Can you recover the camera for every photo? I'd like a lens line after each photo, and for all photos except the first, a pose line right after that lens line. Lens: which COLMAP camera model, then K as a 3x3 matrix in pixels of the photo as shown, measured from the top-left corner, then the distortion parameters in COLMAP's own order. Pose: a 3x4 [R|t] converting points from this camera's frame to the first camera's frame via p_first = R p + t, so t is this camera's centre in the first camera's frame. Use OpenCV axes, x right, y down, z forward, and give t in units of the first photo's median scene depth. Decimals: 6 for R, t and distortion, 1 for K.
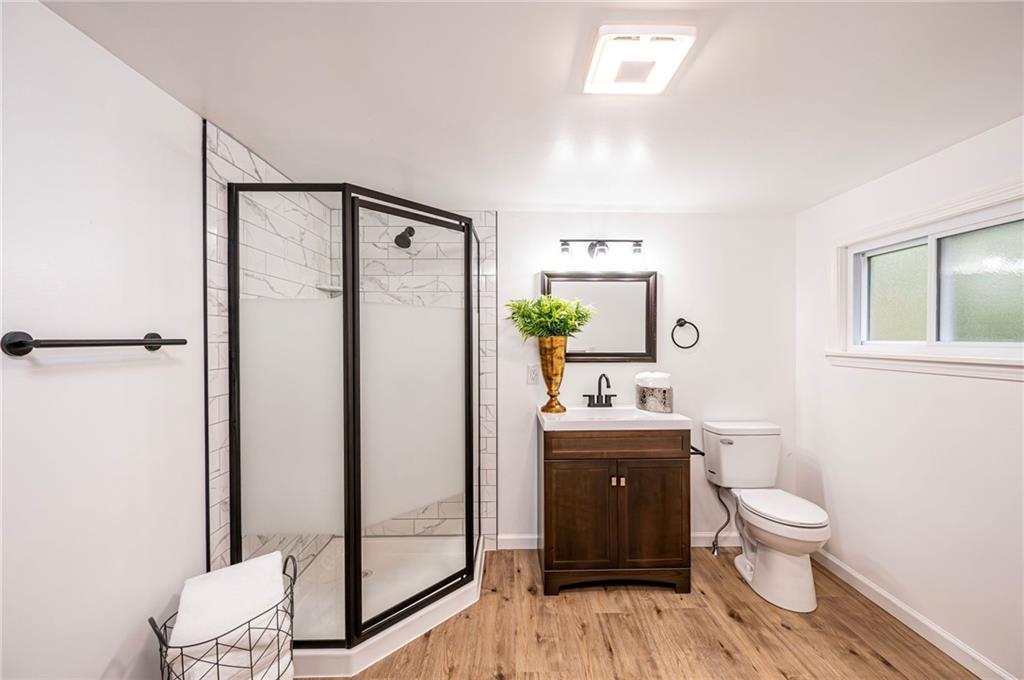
lens RADIAL K [[408.5, 0, 517.0], [0, 408.5, 339.3], [0, 0, 1]] dist [0.002903, 0.000463]
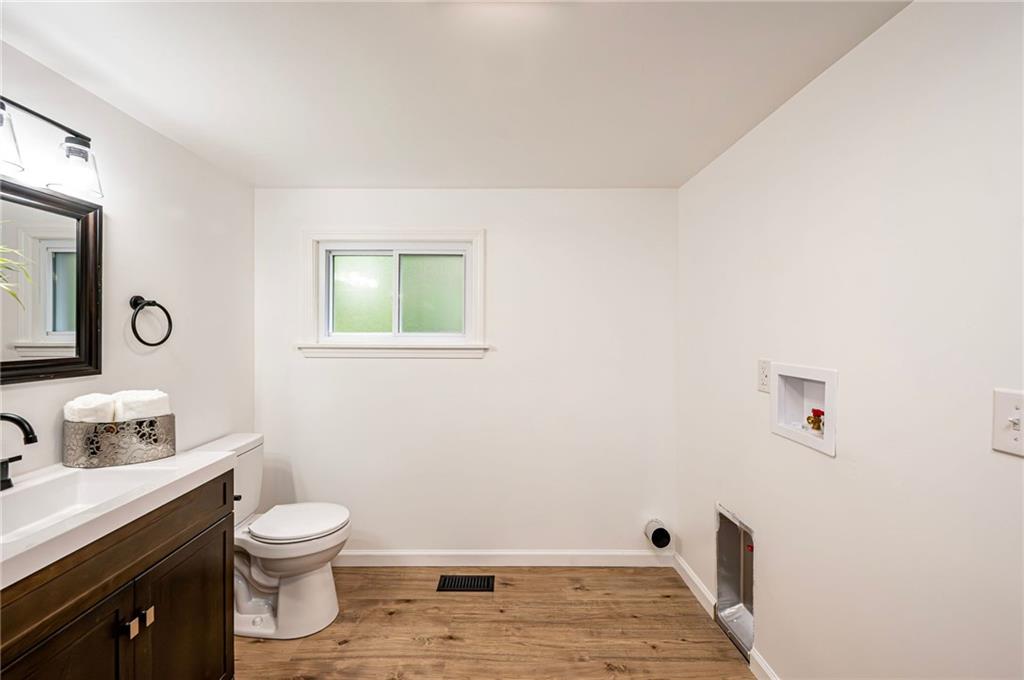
lens RADIAL K [[408.5, 0, 508.5], [0, 408.5, 333.3], [0, 0, 1]] dist [0.002903, 0.000463]
pose [[0.023267, -0.004991, 0.999717, -0.209745], [-0.001062, 0.999987, 0.005017, -0.000693], [-0.999729, -0.001179, 0.023261, 0.498579]]
